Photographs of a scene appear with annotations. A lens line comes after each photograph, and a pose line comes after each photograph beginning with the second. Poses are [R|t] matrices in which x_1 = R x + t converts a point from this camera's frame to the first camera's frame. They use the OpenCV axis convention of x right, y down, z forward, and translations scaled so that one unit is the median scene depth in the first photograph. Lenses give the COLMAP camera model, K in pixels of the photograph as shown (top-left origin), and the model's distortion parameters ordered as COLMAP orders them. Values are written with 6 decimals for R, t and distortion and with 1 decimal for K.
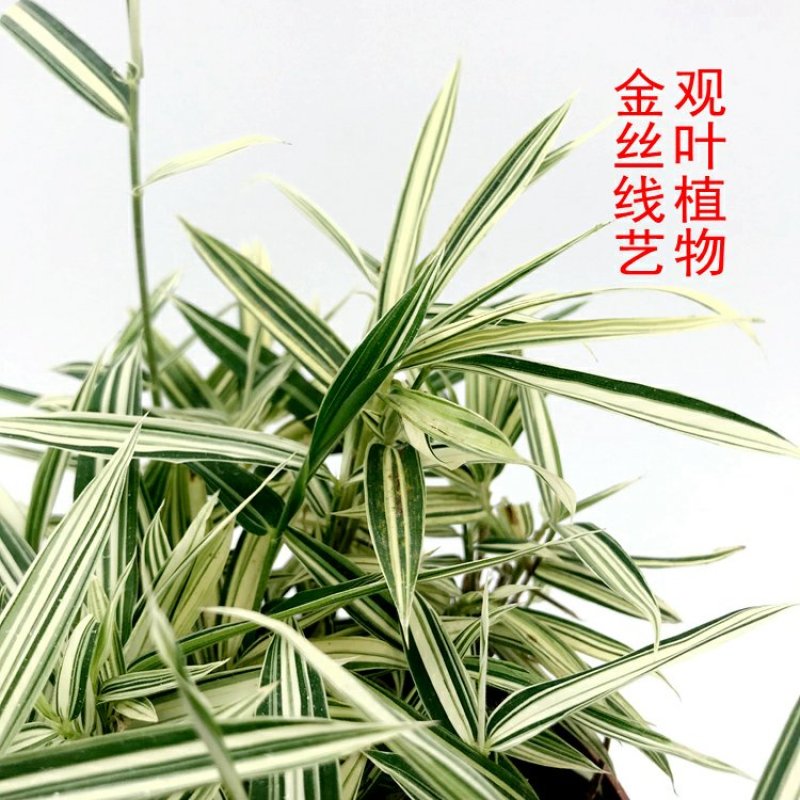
lens RADIAL K [[909.4, 0, 391.6], [0, 909.4, 395.8], [0, 0, 1]] dist [0.028212, 0.000000]
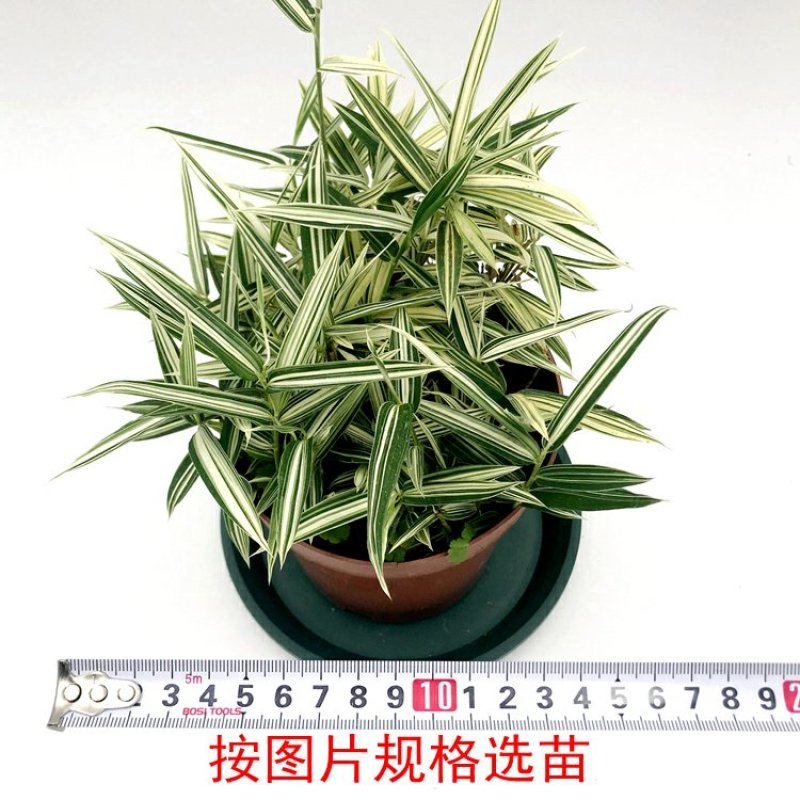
lens RADIAL K [[855.6, 0, 397.7], [0, 855.6, 387.7], [0, 0, 1]] dist [0.002770, 0.000000]
pose [[0.996158, 0.057059, -0.066427, 0.032526], [-0.015212, 0.859798, 0.510408, -0.612546], [0.086237, -0.507436, 0.857363, -0.875438]]
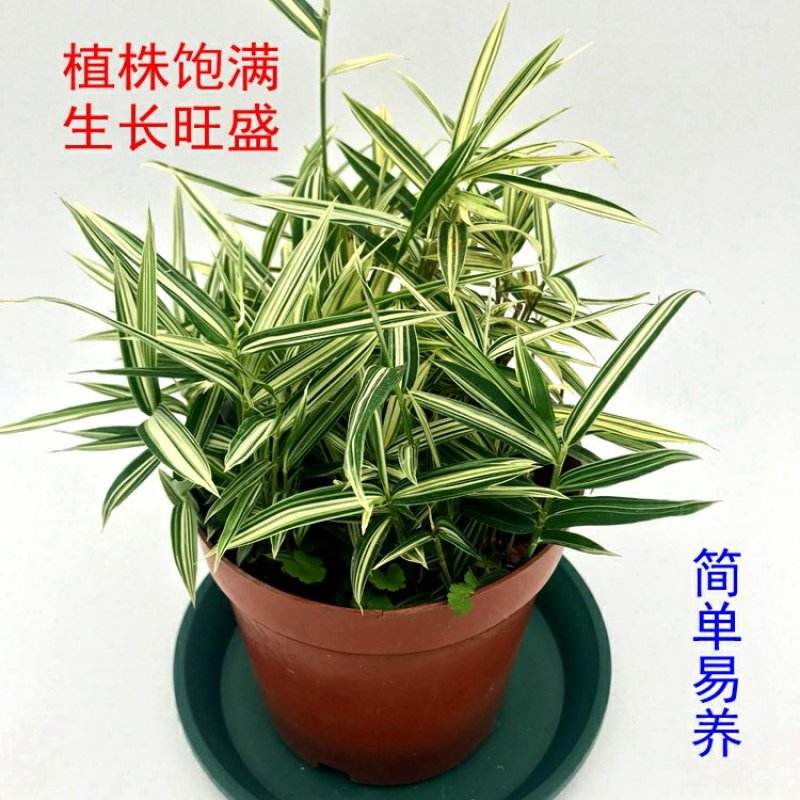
lens RADIAL K [[855.6, 0, 393.9], [0, 855.6, 395.3], [0, 0, 1]] dist [0.002770, 0.000000]
pose [[0.993135, 0.060823, -0.099920, 0.077068], [-0.042707, 0.983758, 0.174346, 0.103106], [0.108901, -0.168882, 0.979602, -0.848397]]
